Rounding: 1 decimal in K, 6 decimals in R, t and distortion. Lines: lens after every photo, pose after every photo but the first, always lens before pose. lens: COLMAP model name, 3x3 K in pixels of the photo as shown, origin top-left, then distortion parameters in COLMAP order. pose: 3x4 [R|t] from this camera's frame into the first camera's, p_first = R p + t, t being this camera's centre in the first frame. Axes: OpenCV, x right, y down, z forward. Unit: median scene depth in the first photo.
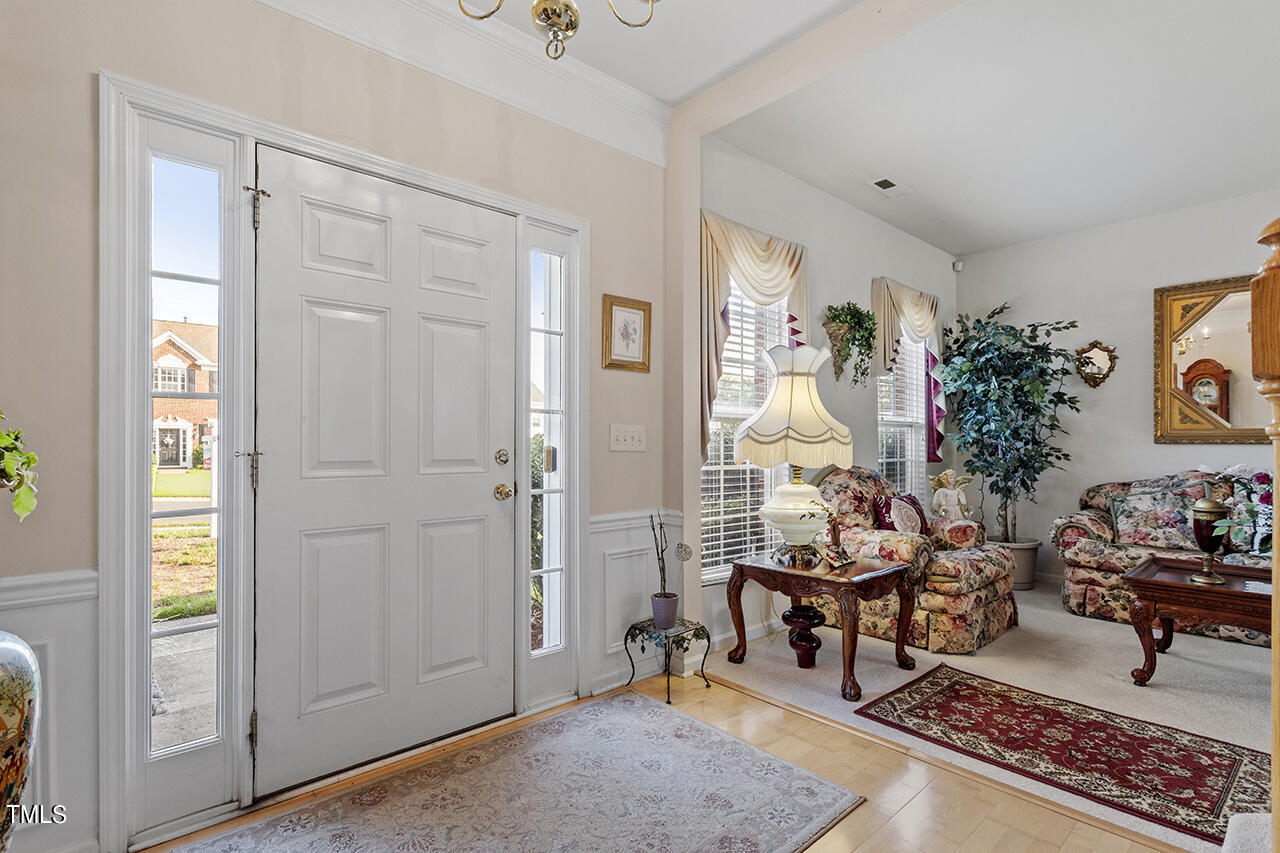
lens RADIAL K [[614.7, 0, 643.3], [0, 614.7, 441.3], [0, 0, 1]] dist [0.001087, 0.000327]
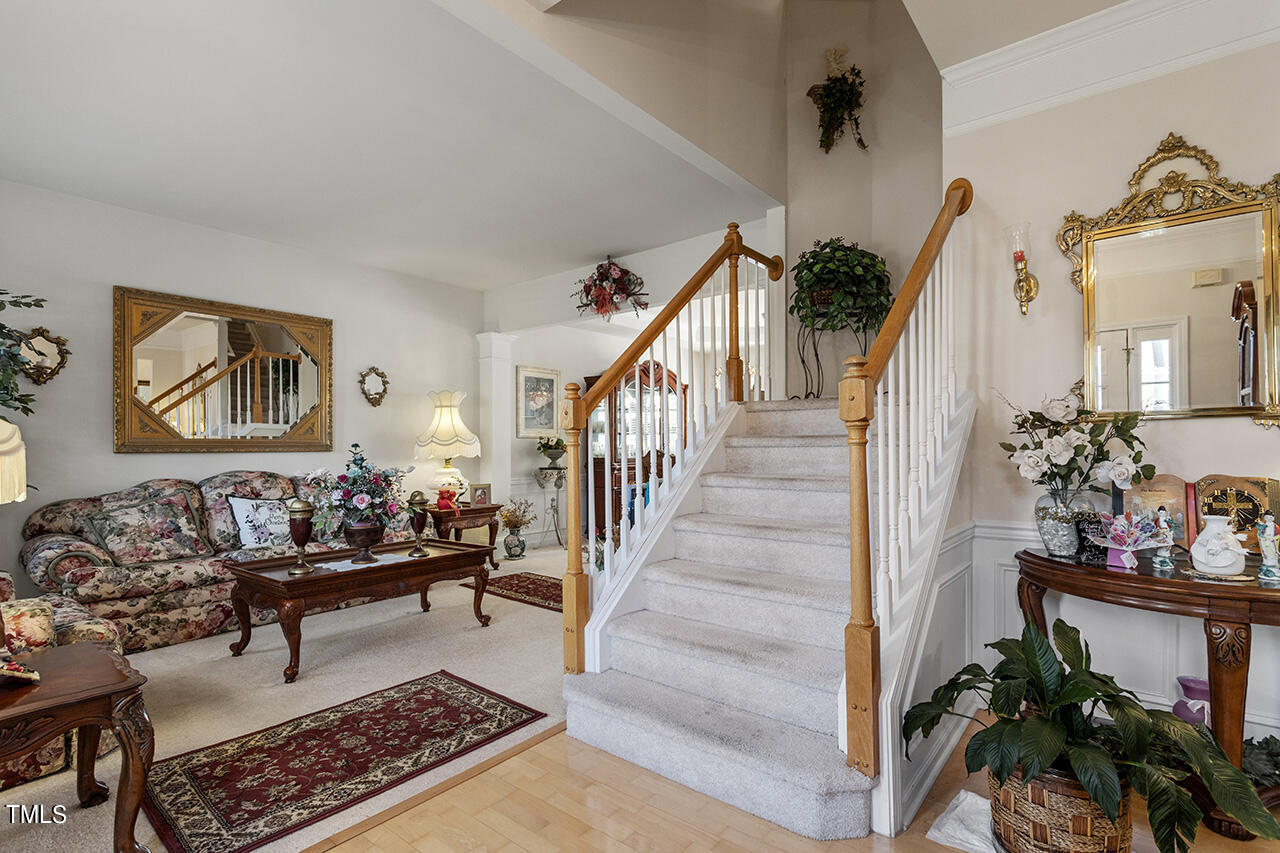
lens RADIAL K [[614.7, 0, 643.3], [0, 614.7, 441.3], [0, 0, 1]] dist [0.001087, 0.000327]
pose [[-0.166138, 0.011595, 0.986034, -0.318807], [0.005703, 0.999925, -0.010798, 0.000953], [-0.986086, 0.003830, -0.166192, 0.560968]]
